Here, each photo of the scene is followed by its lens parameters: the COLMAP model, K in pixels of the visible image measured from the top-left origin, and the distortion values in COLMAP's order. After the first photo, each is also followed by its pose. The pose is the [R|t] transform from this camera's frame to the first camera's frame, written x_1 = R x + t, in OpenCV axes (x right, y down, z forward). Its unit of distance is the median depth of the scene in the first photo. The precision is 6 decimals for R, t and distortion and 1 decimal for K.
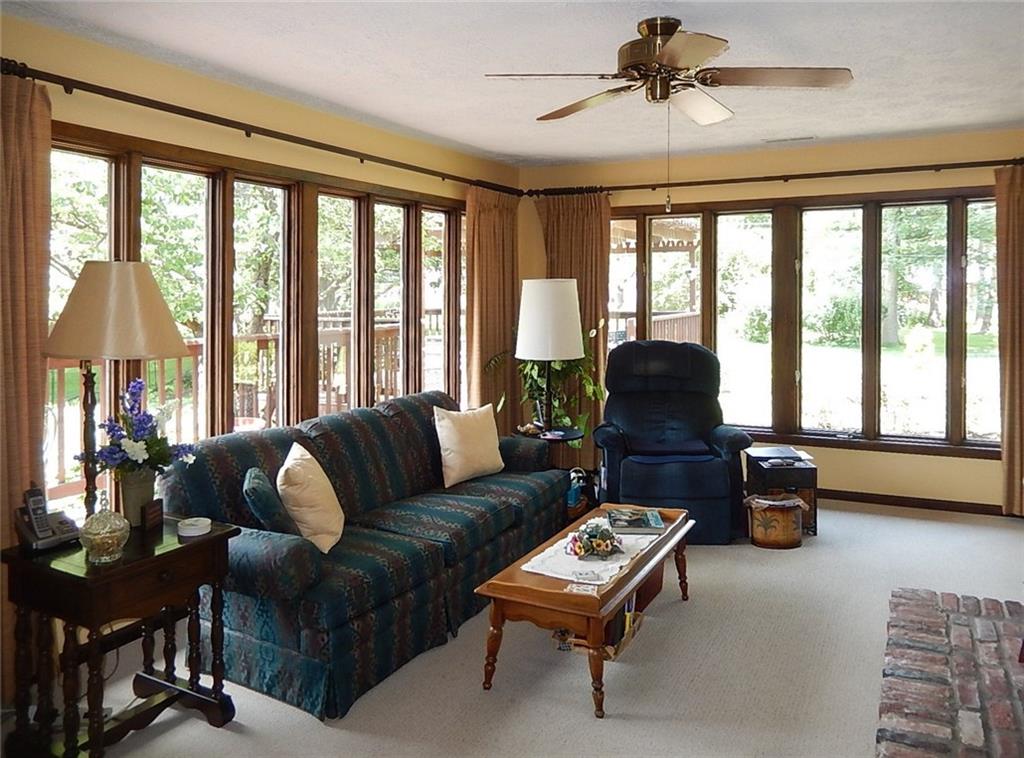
lens RADIAL K [[777.8, 0, 513.2], [0, 777.8, 298.4], [0, 0, 1]] dist [-0.010707, -0.002849]
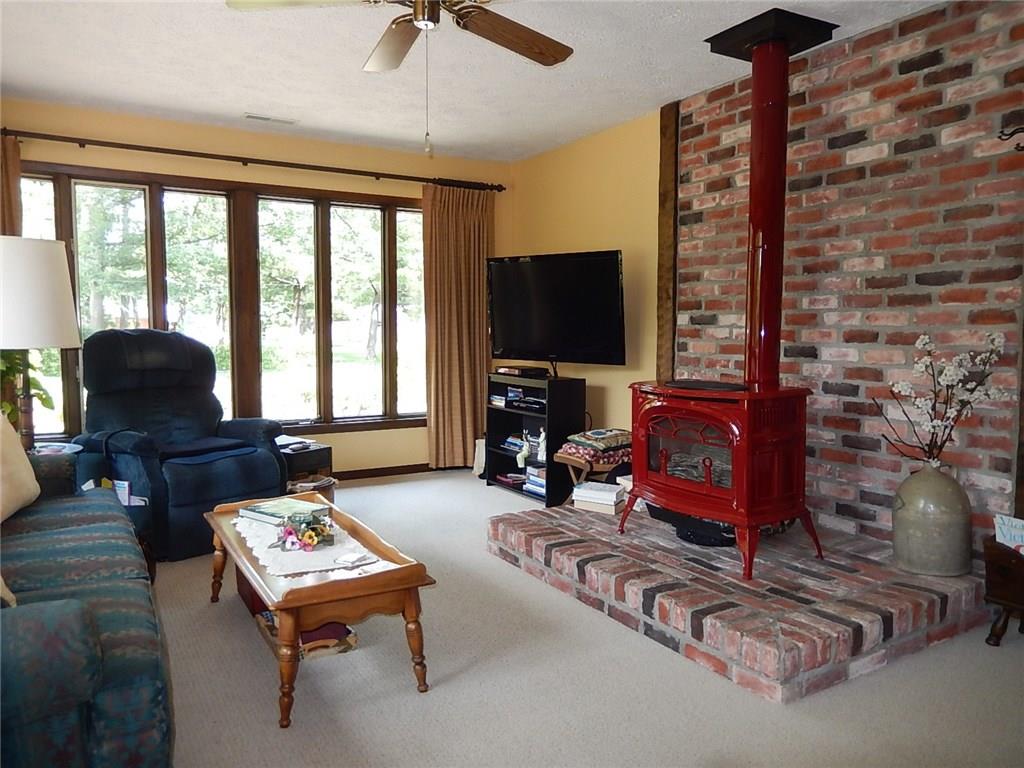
lens RADIAL K [[770.8, 0, 512.0], [0, 770.8, 384.0], [0, 0, 1]] dist [-0.005072, -0.000322]
pose [[0.541538, -0.054313, 0.838920, -0.306603], [-0.003336, 0.997764, 0.066750, 0.059060], [-0.840669, -0.038947, 0.540146, 0.225628]]
